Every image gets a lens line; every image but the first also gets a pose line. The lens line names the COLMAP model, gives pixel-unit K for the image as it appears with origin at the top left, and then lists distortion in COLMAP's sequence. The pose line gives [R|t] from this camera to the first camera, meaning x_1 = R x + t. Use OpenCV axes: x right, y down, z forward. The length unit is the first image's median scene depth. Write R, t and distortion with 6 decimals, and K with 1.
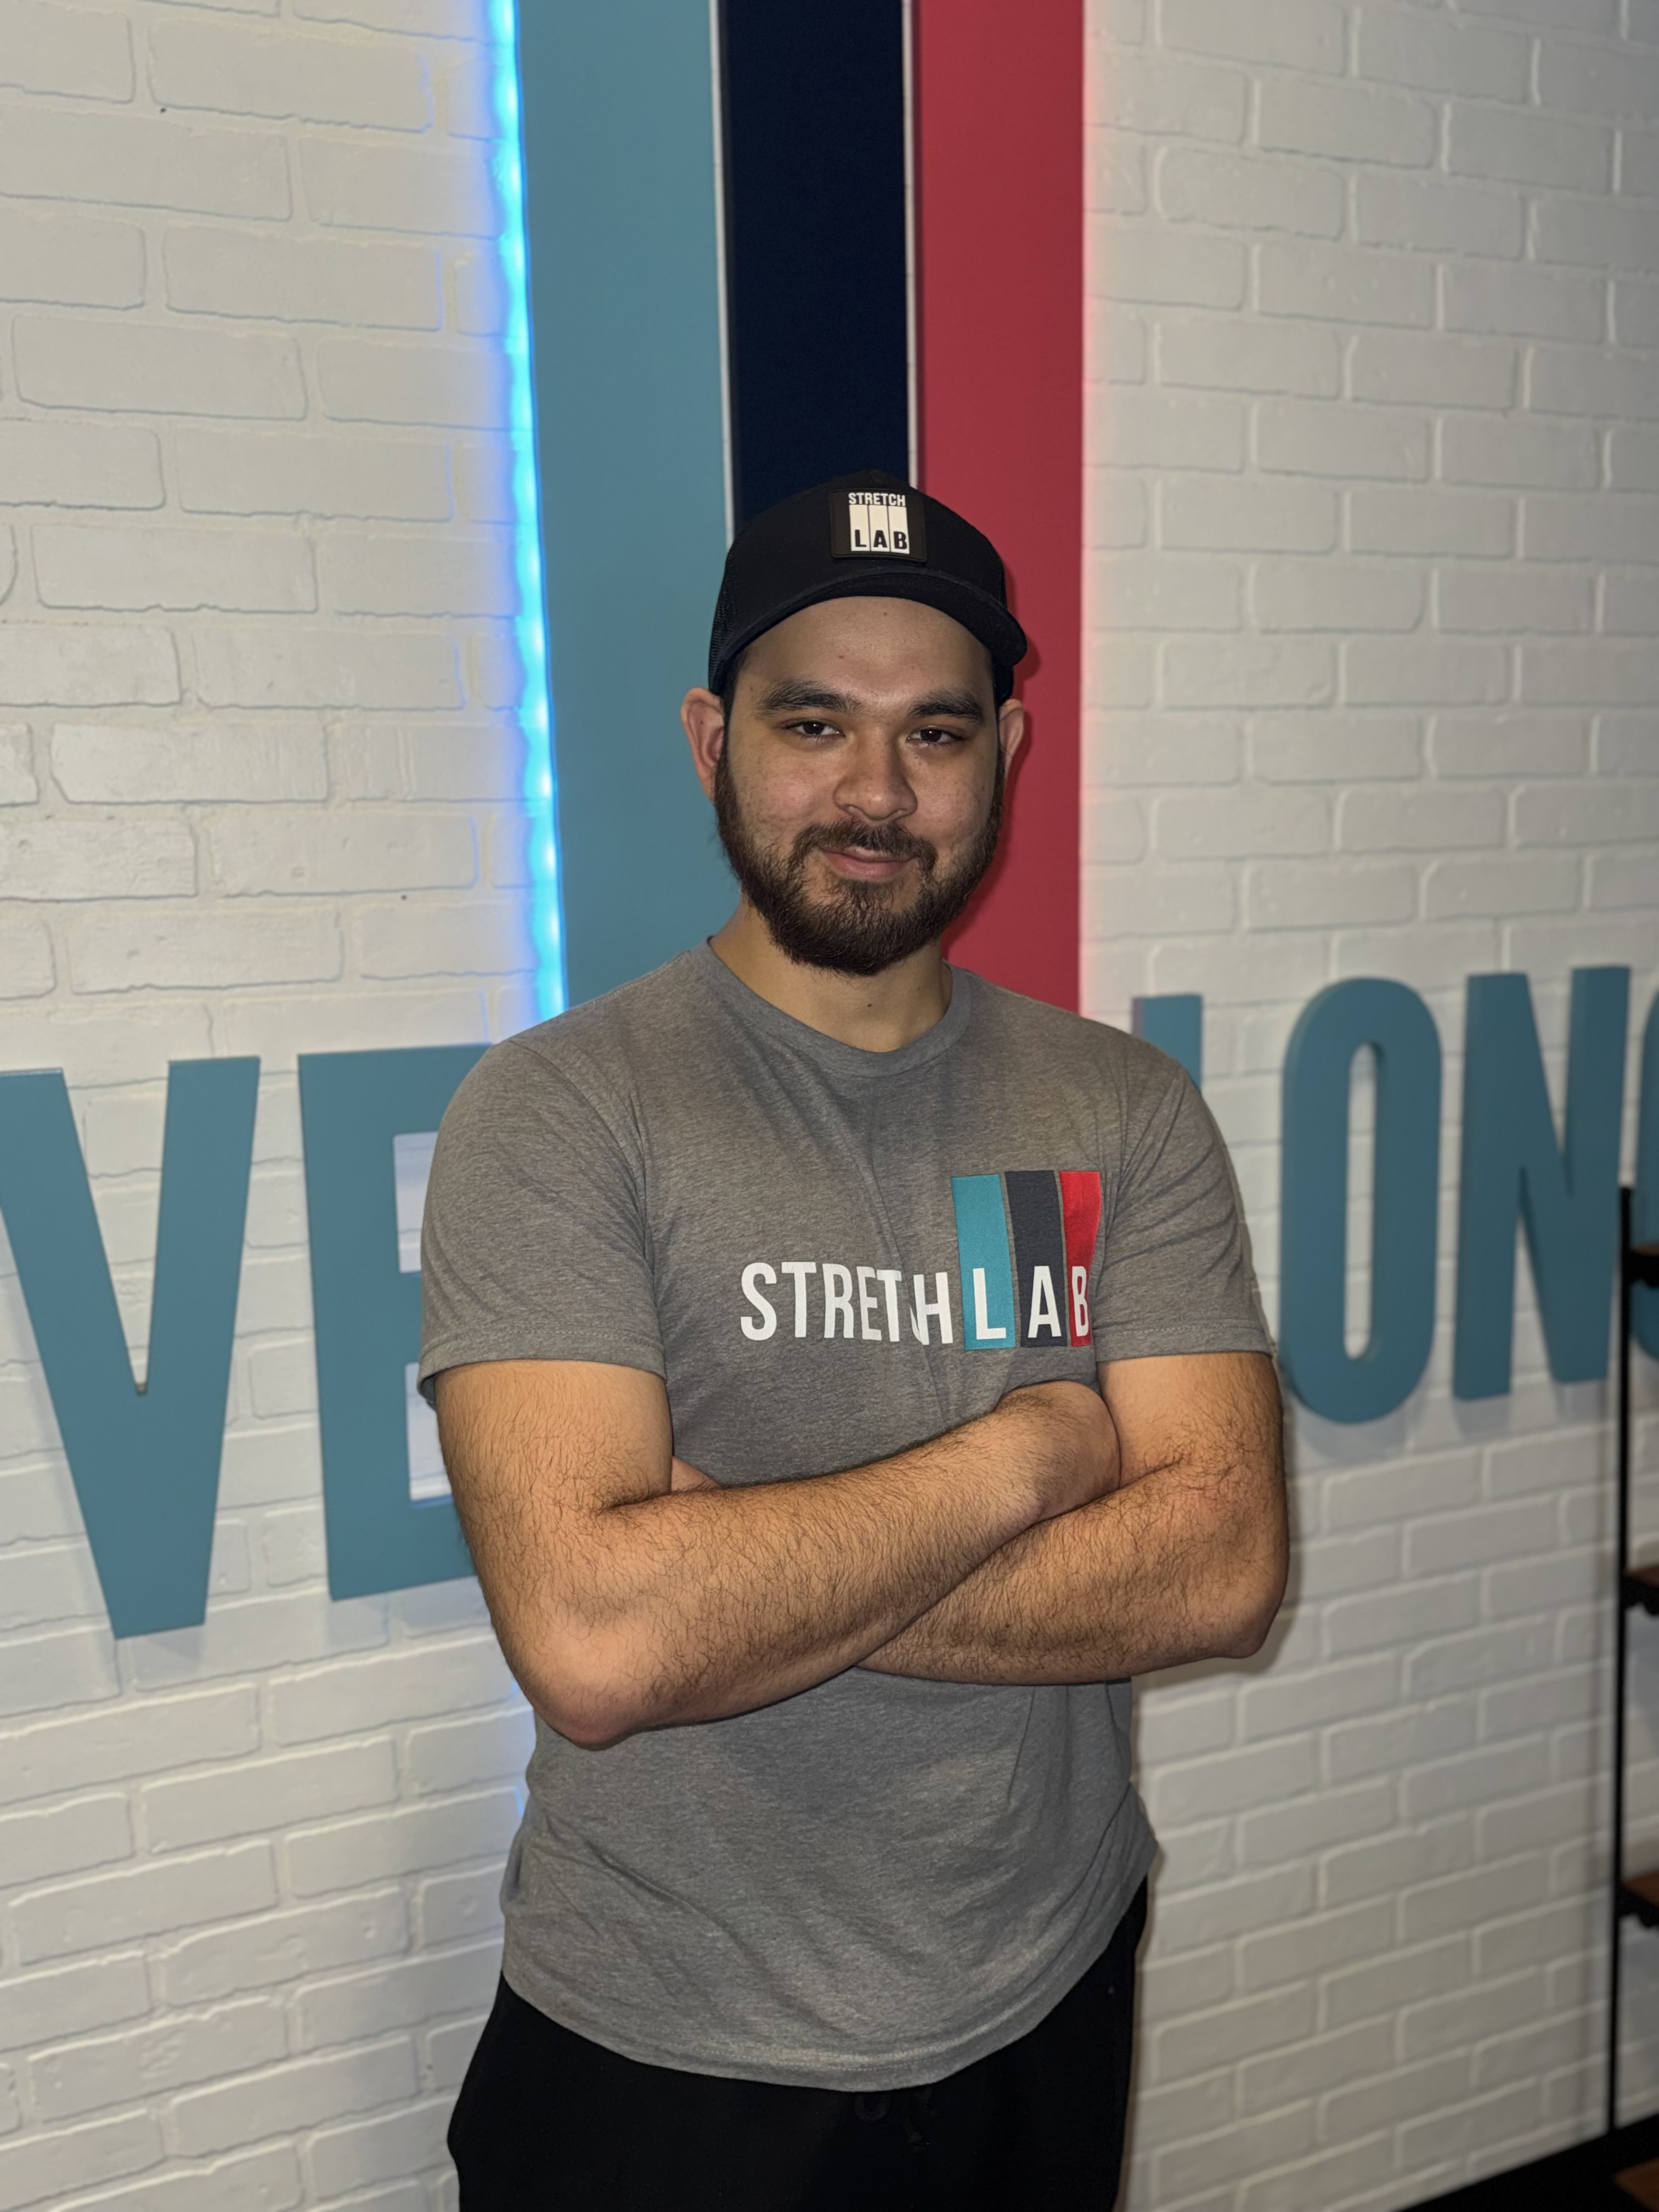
lens RADIAL K [[1907.1, 0, 858.4], [0, 1907.1, 1121.0], [0, 0, 1]] dist [0.052185, -0.090617]
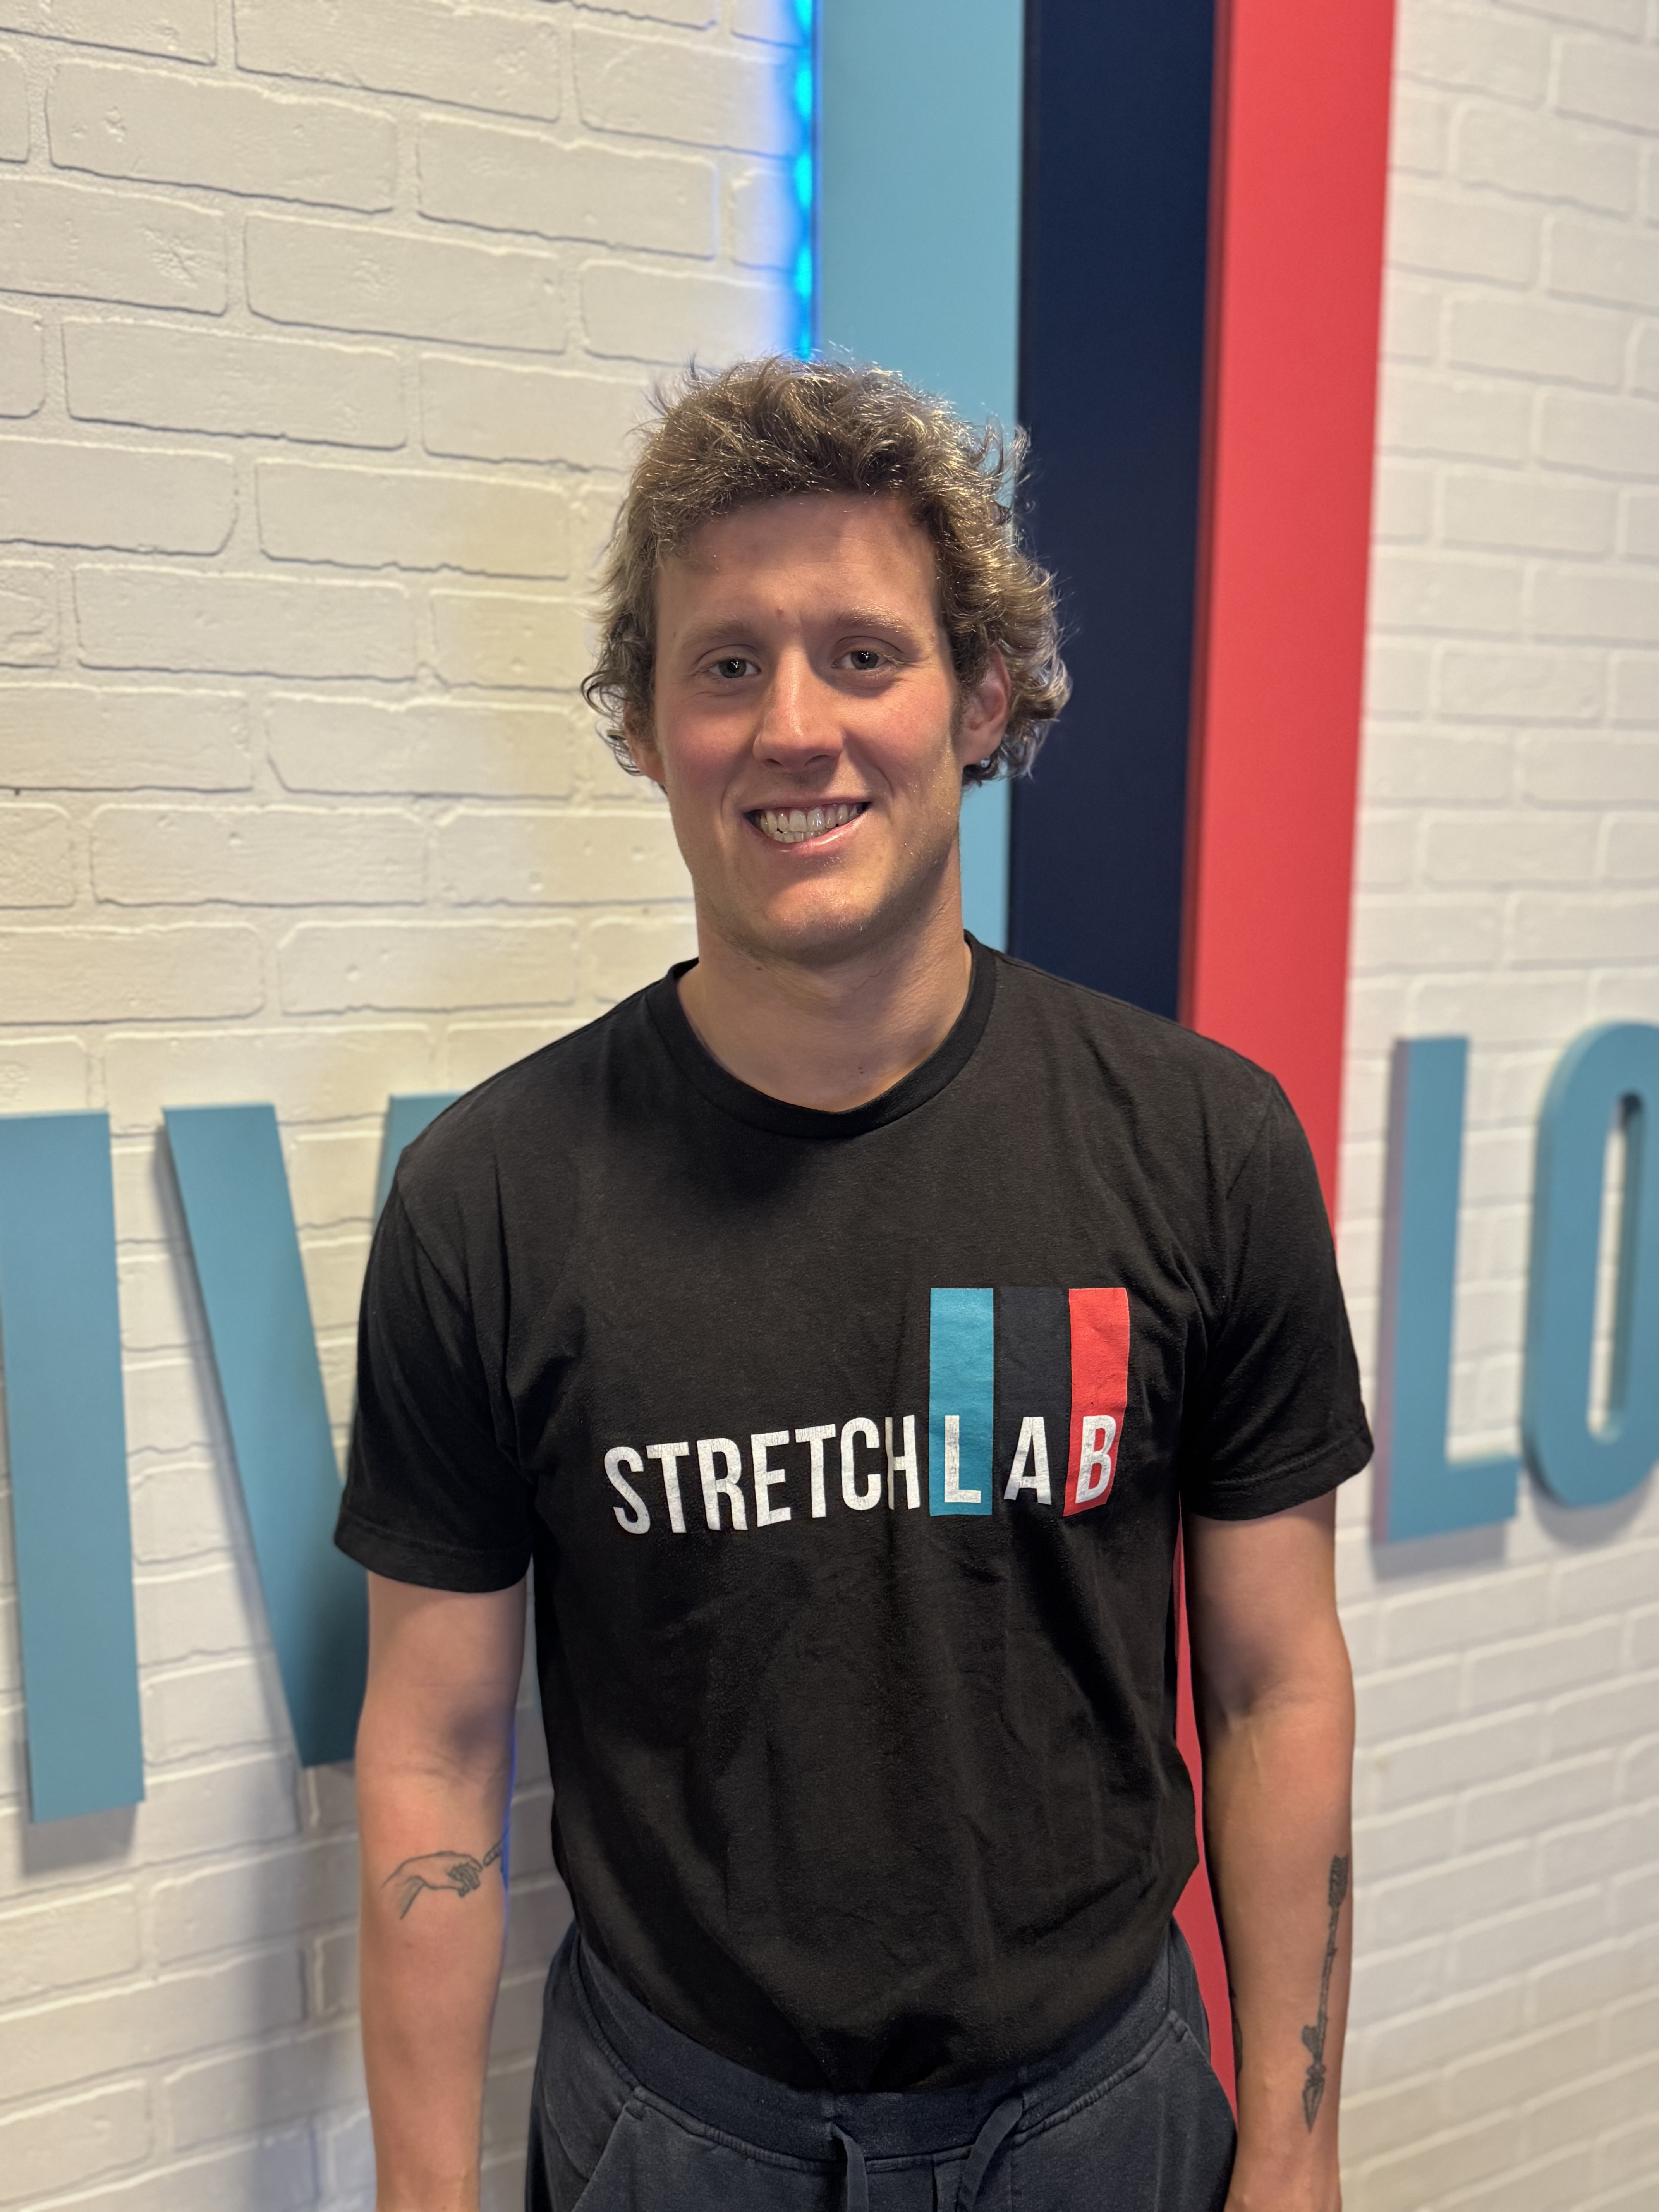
lens RADIAL K [[1907.1, 0, 858.4], [0, 1907.1, 1121.0], [0, 0, 1]] dist [0.052185, -0.090617]
pose [[0.998164, 0.017206, 0.058077, -0.190273], [-0.016583, 0.999800, -0.011187, -0.012892], [-0.058258, 0.010203, 0.998249, 0.128108]]
